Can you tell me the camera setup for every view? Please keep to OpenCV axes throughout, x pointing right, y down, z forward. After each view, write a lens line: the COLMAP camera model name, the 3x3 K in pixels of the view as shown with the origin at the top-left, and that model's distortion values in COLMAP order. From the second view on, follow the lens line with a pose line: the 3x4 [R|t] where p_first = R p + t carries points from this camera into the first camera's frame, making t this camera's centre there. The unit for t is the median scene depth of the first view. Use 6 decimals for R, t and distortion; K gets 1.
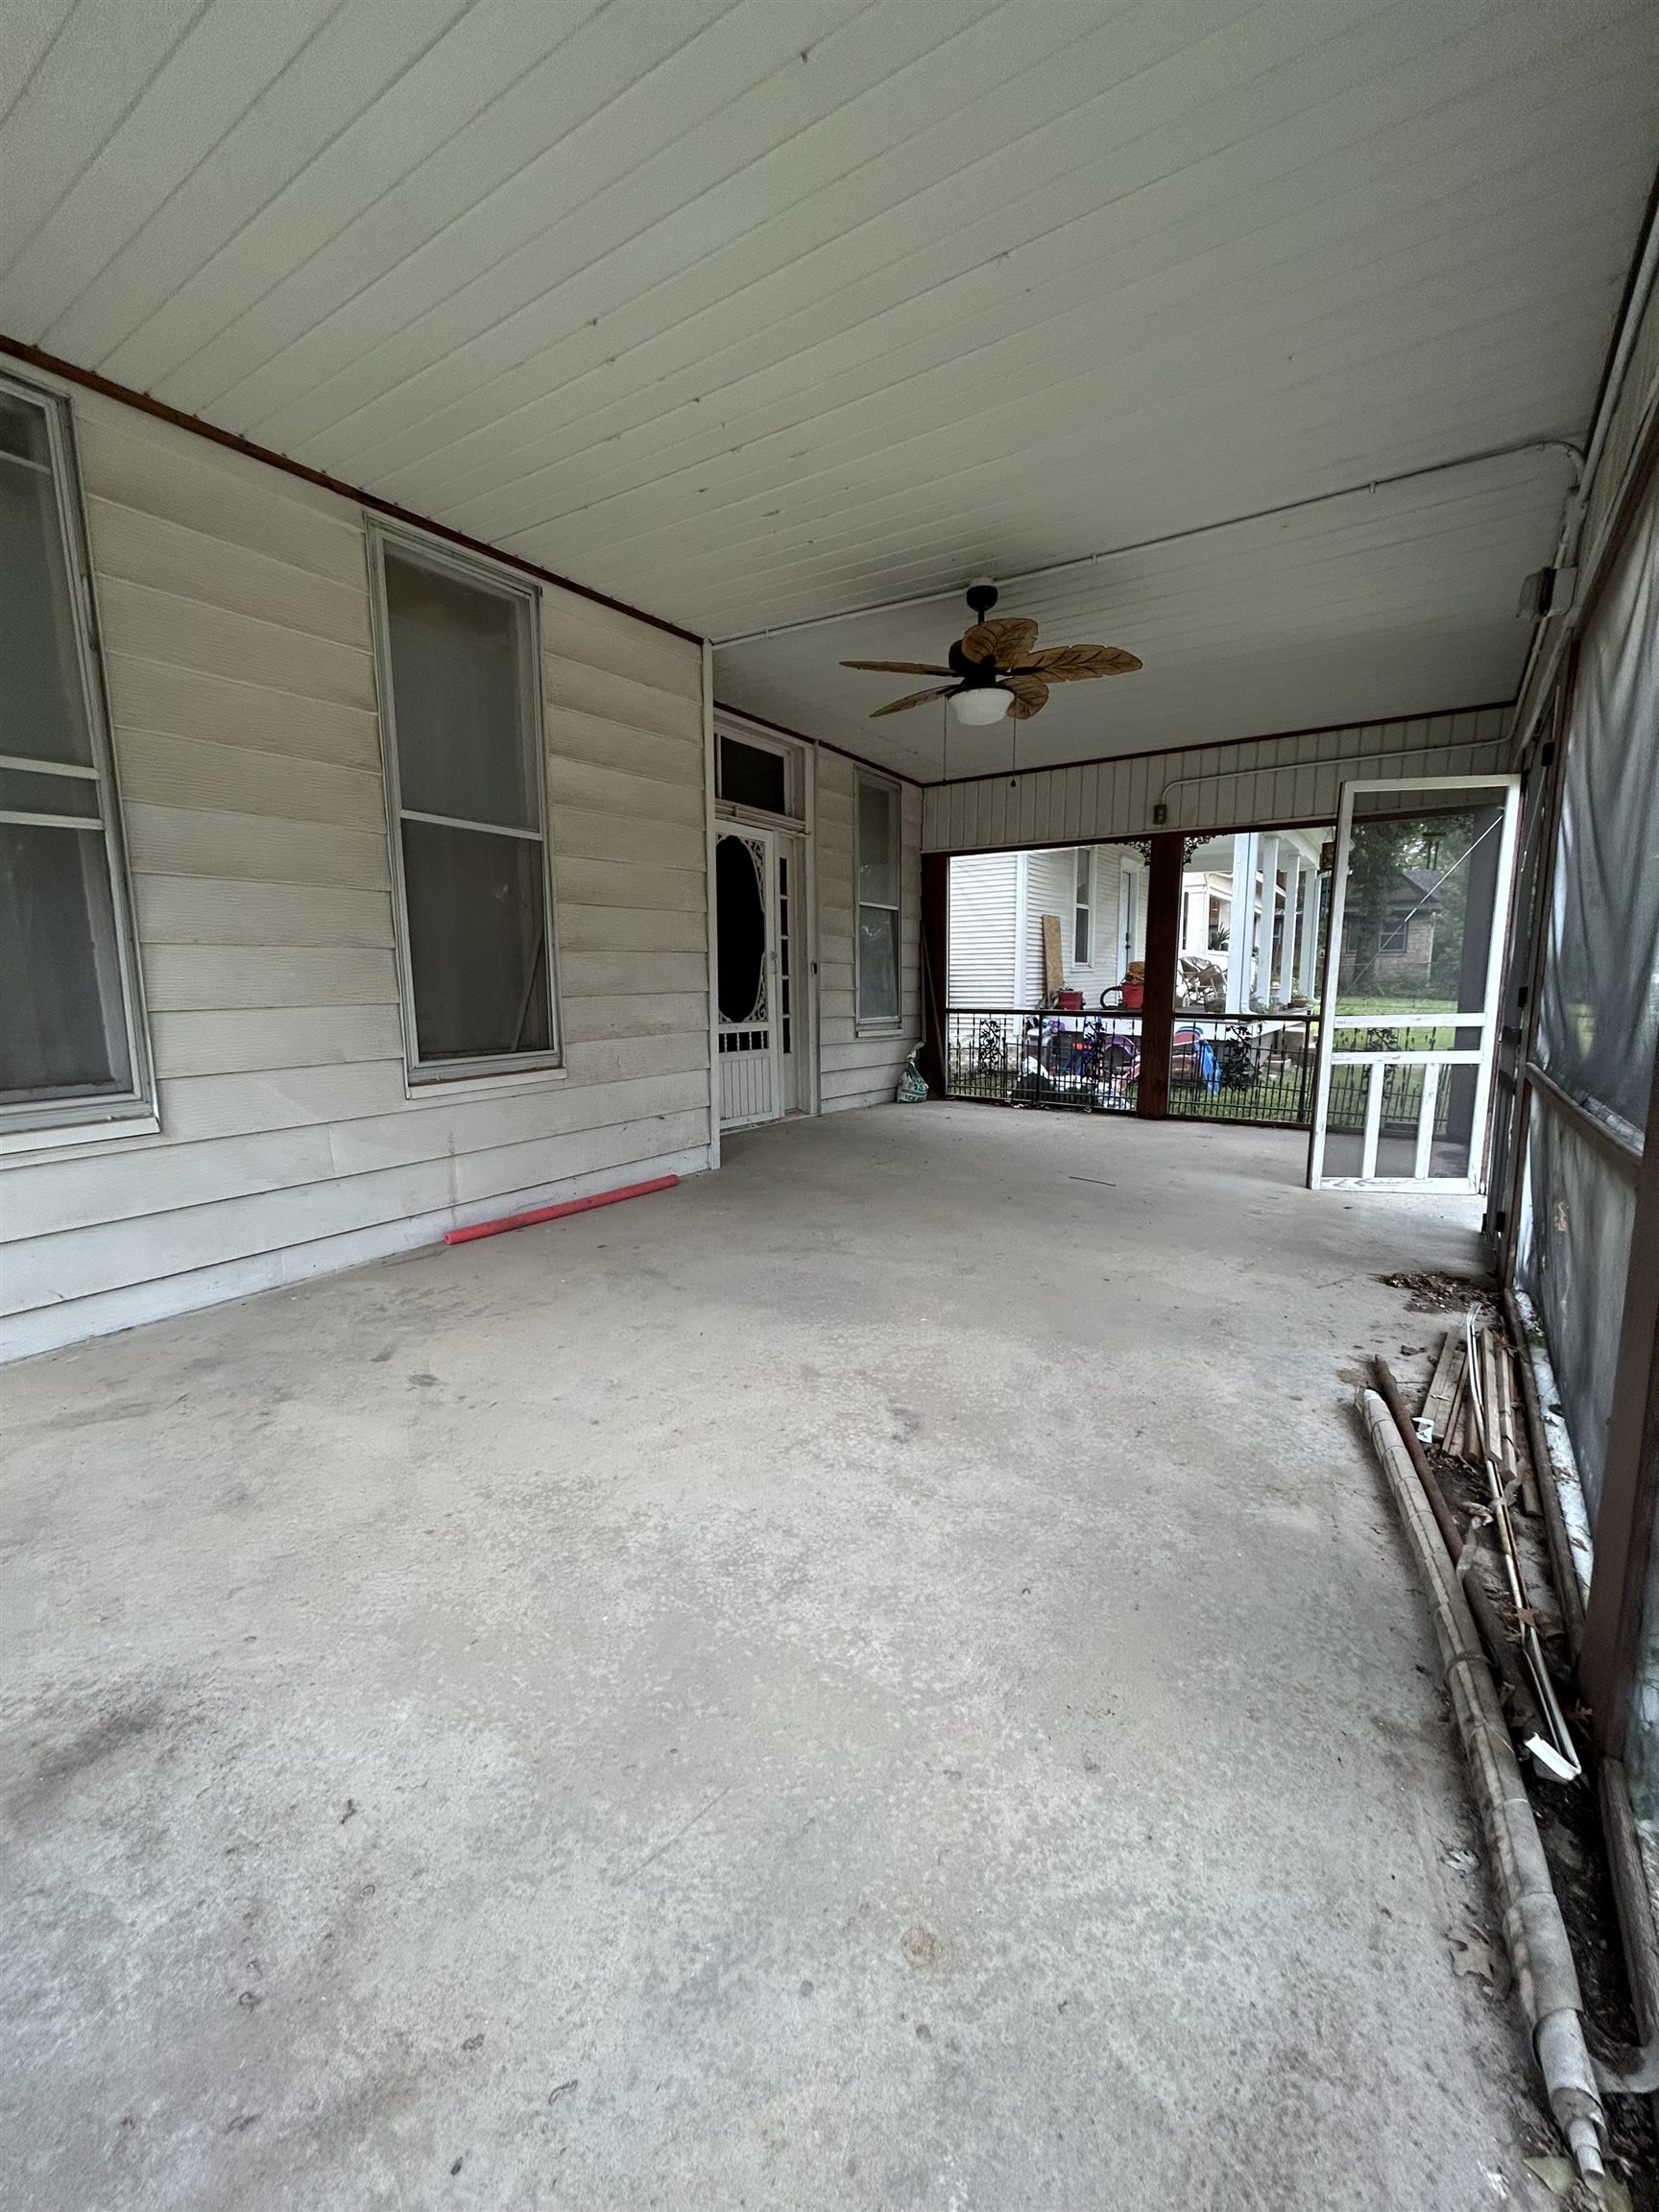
lens RADIAL K [[888.1, 0, 835.1], [0, 888.1, 1101.1], [0, 0, 1]] dist [-0.002284, 0.001243]
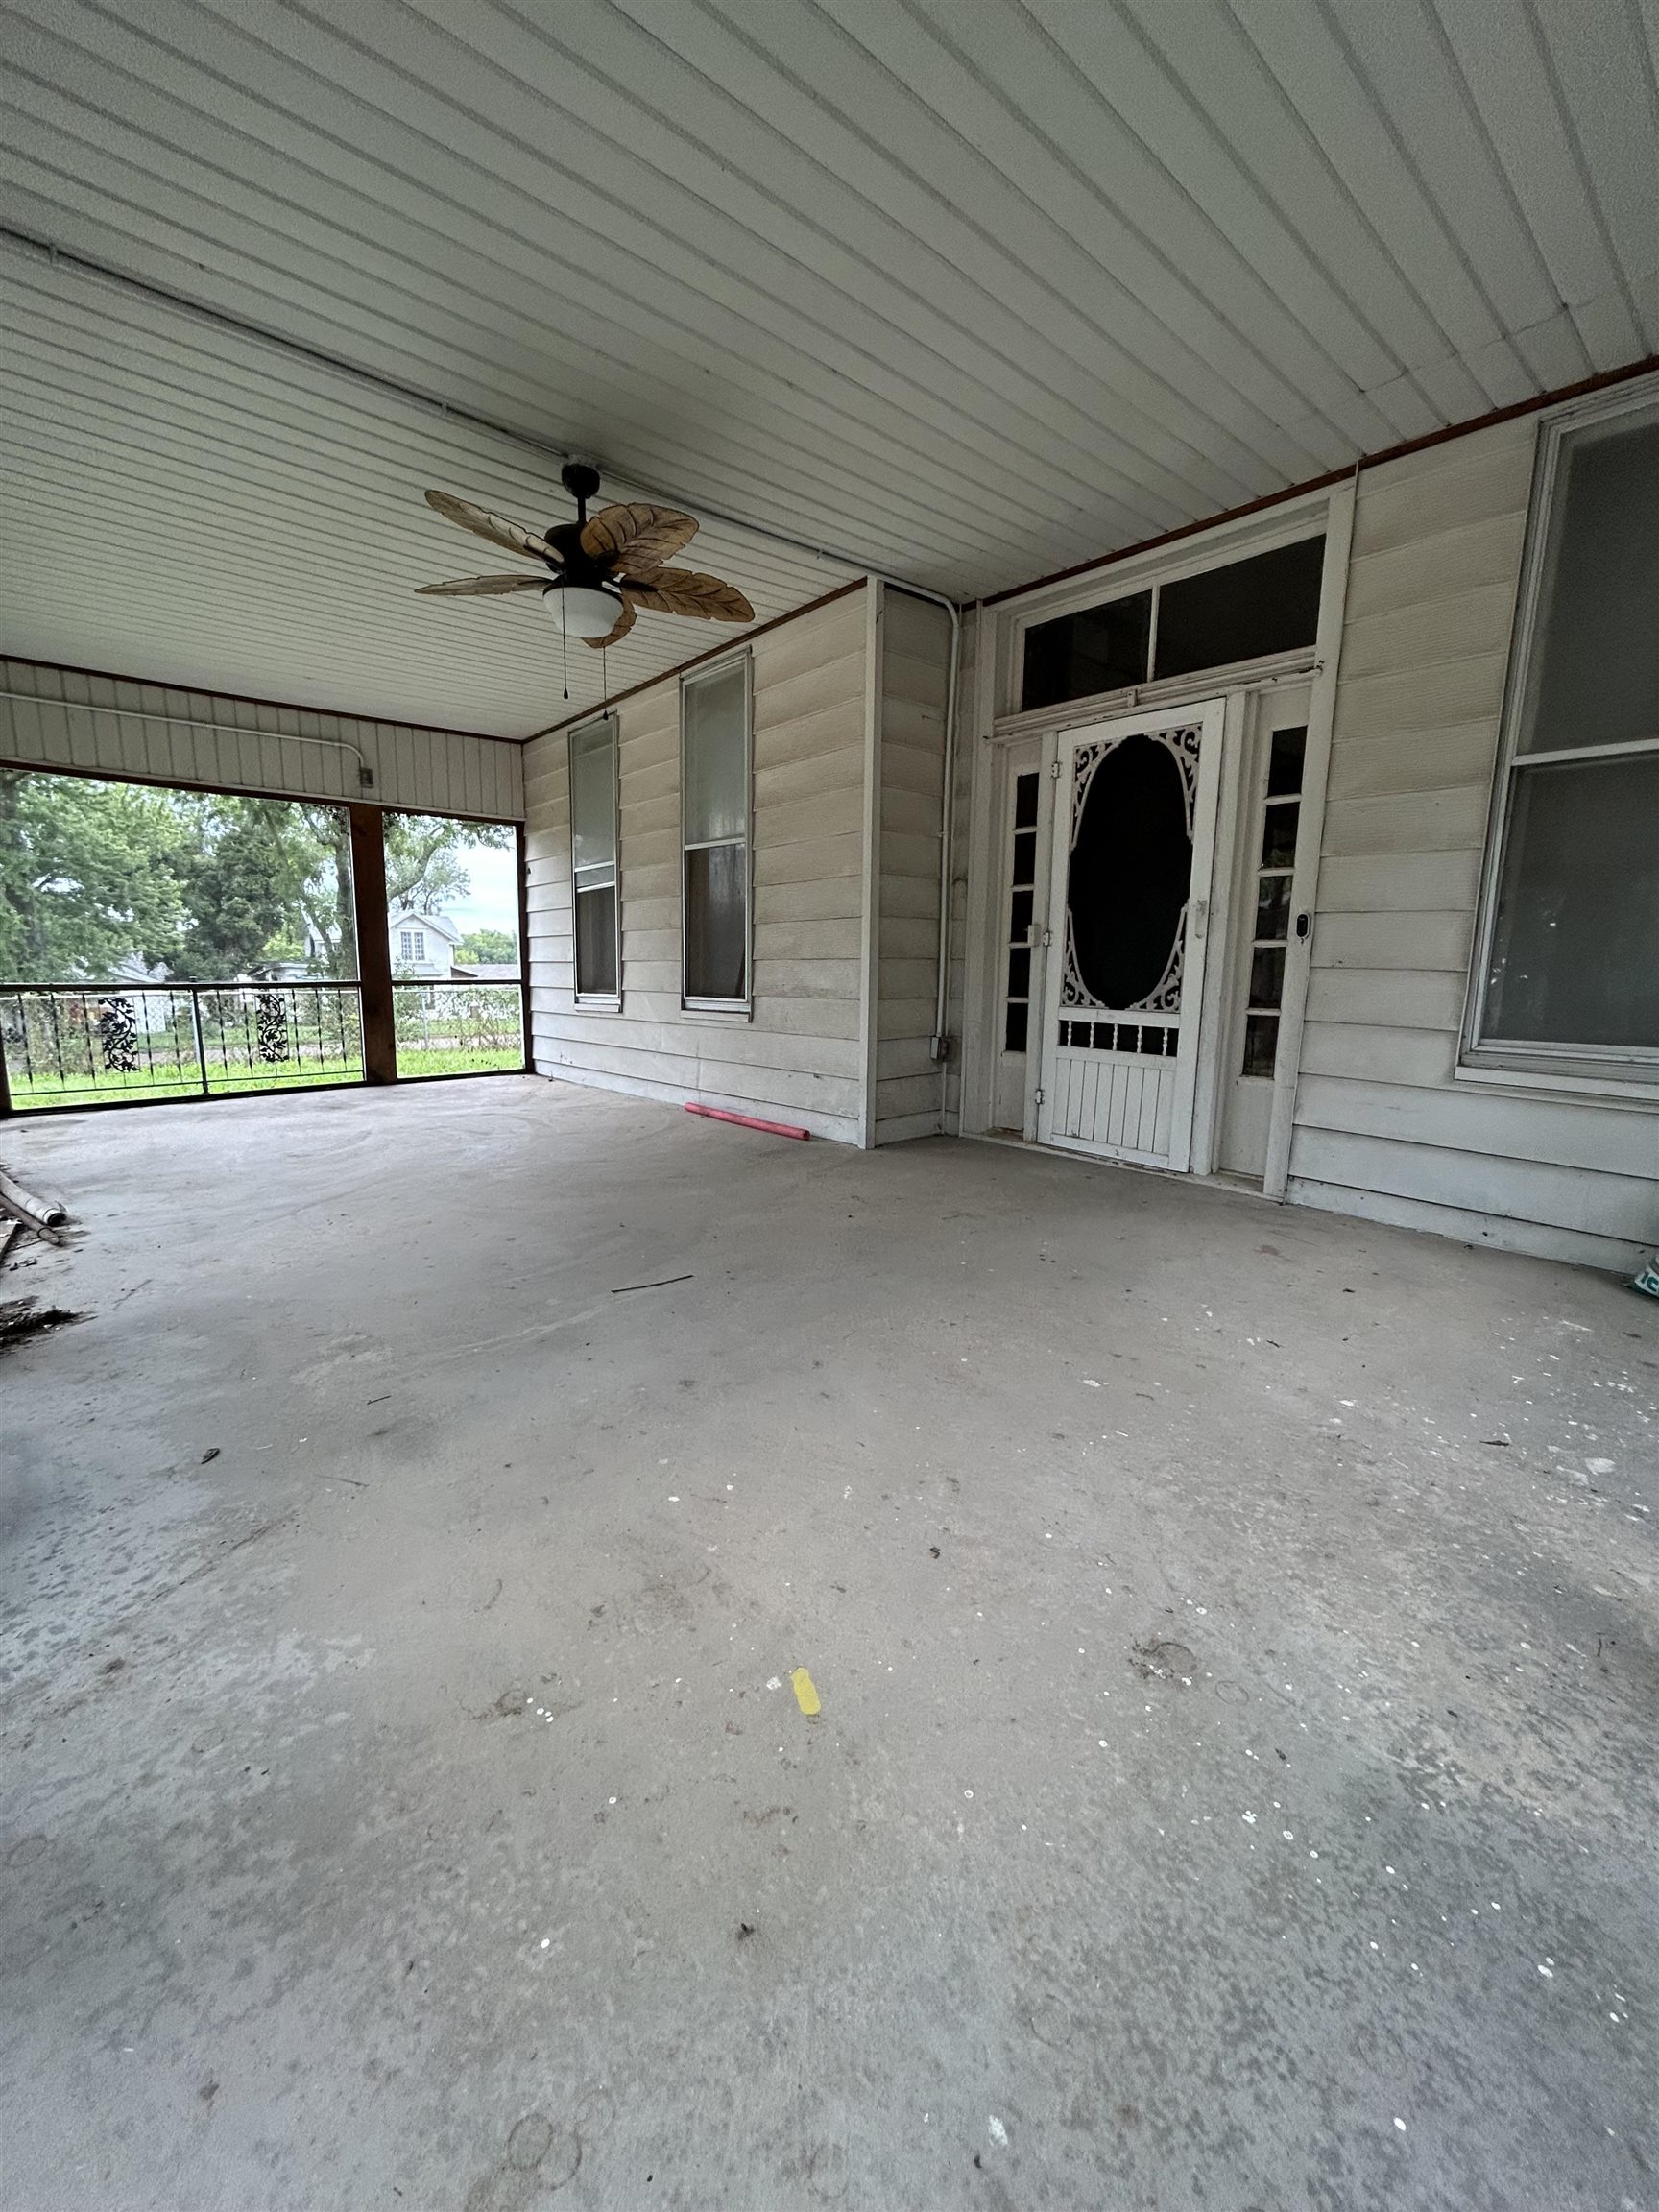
lens RADIAL K [[888.1, 0, 826.6], [0, 888.1, 1112.6], [0, 0, 1]] dist [-0.002284, 0.001243]
pose [[-0.254732, 0.158698, -0.953901, 0.927156], [-0.144951, 0.969030, 0.199924, -0.173087], [0.956086, 0.189196, -0.223840, 1.414471]]
